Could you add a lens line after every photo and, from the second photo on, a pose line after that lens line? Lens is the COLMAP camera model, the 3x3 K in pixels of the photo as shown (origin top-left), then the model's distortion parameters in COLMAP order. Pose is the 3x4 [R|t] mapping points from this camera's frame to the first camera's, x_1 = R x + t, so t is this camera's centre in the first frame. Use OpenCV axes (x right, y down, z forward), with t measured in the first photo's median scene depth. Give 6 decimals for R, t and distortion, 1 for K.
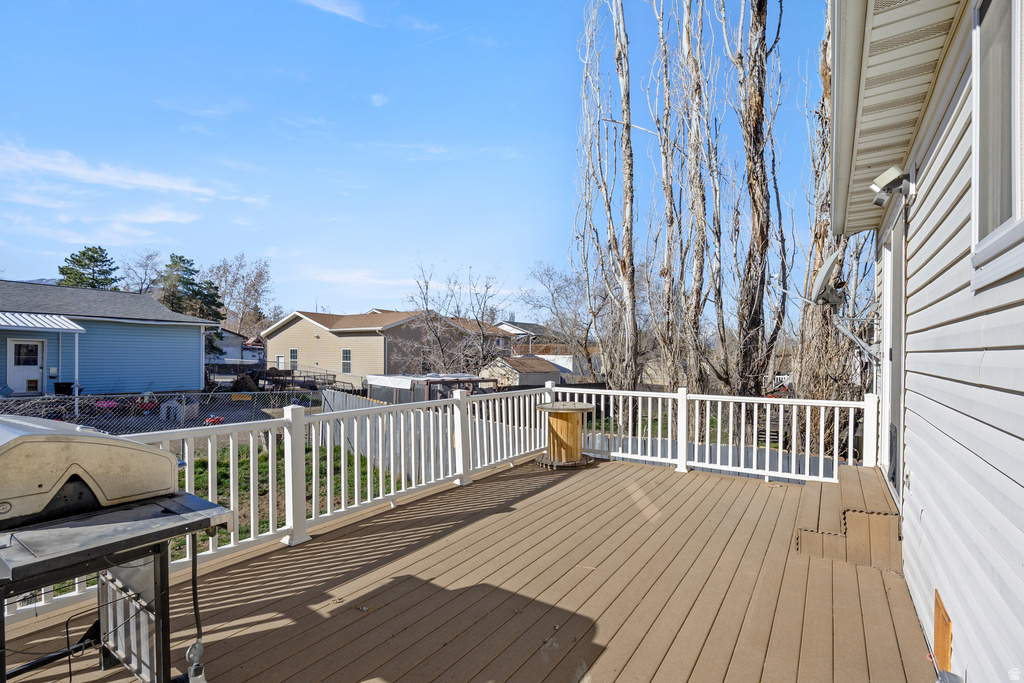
lens RADIAL K [[461.8, 0, 529.8], [0, 461.8, 361.1], [0, 0, 1]] dist [-0.010427, -0.000129]
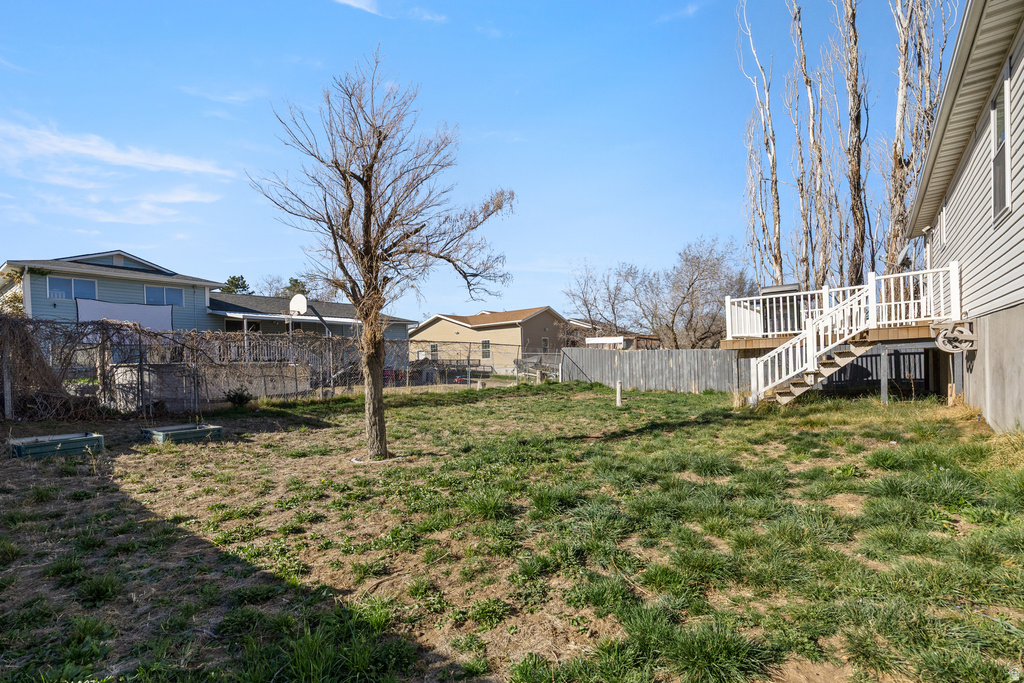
lens RADIAL K [[477.6, 0, 482.0], [0, 477.6, 380.0], [0, 0, 1]] dist [-0.010323, 0.000487]
pose [[0.992561, -0.042192, -0.114202, -1.154760], [0.044188, 0.998911, 0.014997, 0.297673], [0.113444, -0.019932, 0.993344, -1.550726]]
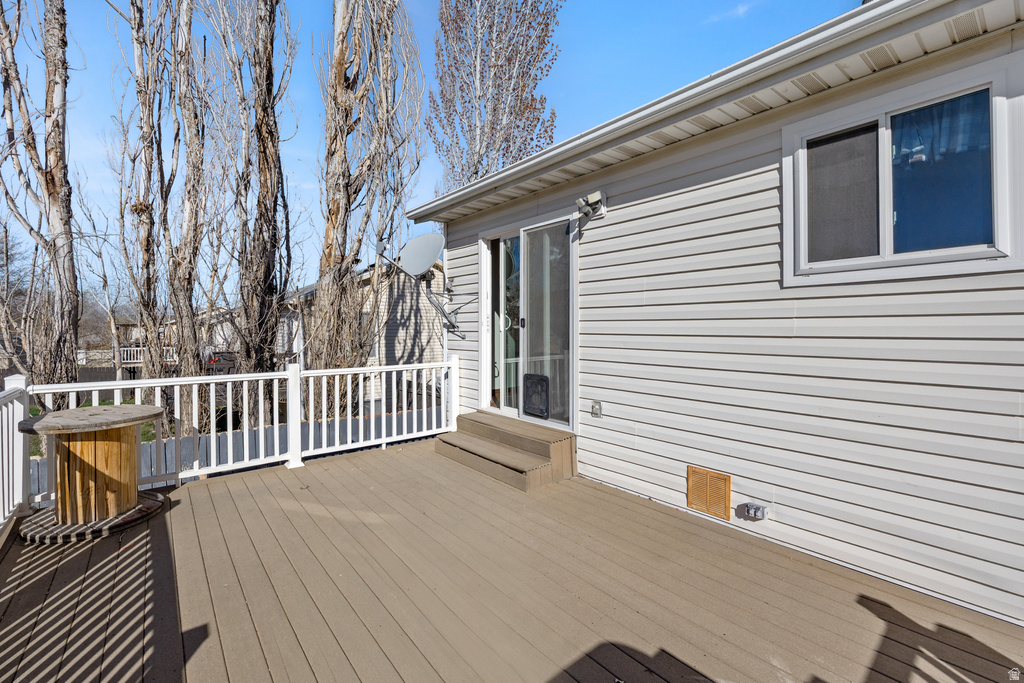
lens RADIAL K [[432.4, 0, 521.8], [0, 432.4, 334.0], [0, 0, 1]] dist [-0.010475, 0.000023]
pose [[0.299567, -0.018088, 0.953904, -0.237031], [0.014603, 0.999790, 0.014373, 0.000383], [-0.953963, 0.009625, 0.299768, 0.339351]]
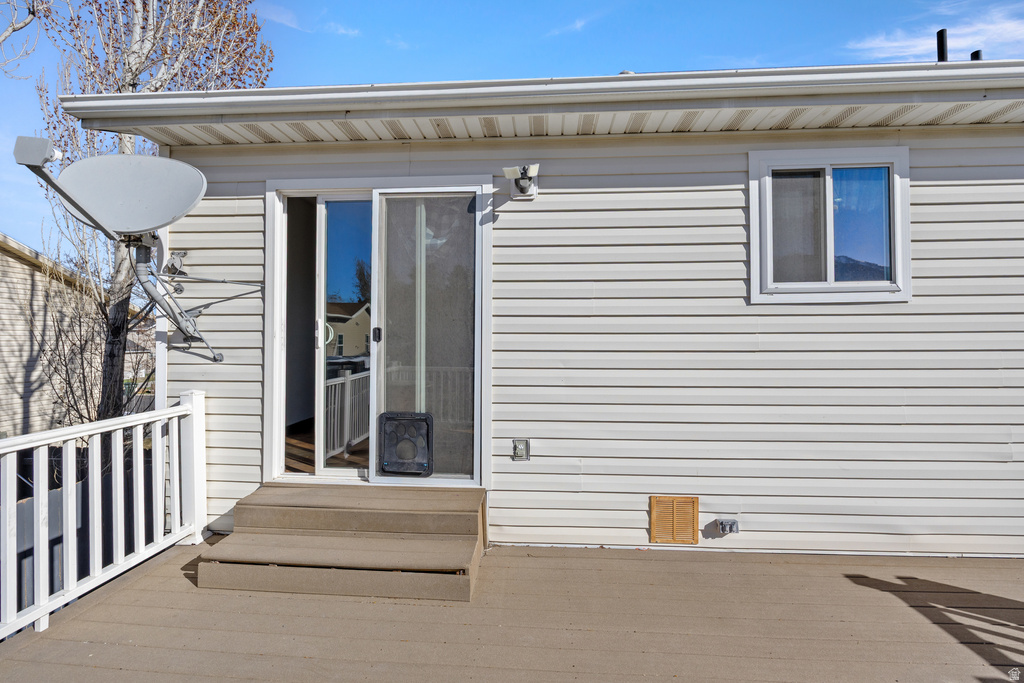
lens RADIAL K [[432.4, 0, 508.3], [0, 432.4, 336.0], [0, 0, 1]] dist [-0.010475, 0.000023]
pose [[-0.472827, -0.001401, 0.881154, -0.031843], [0.009405, 0.999934, 0.006637, -0.007718], [-0.881105, 0.011425, -0.472783, 0.643223]]
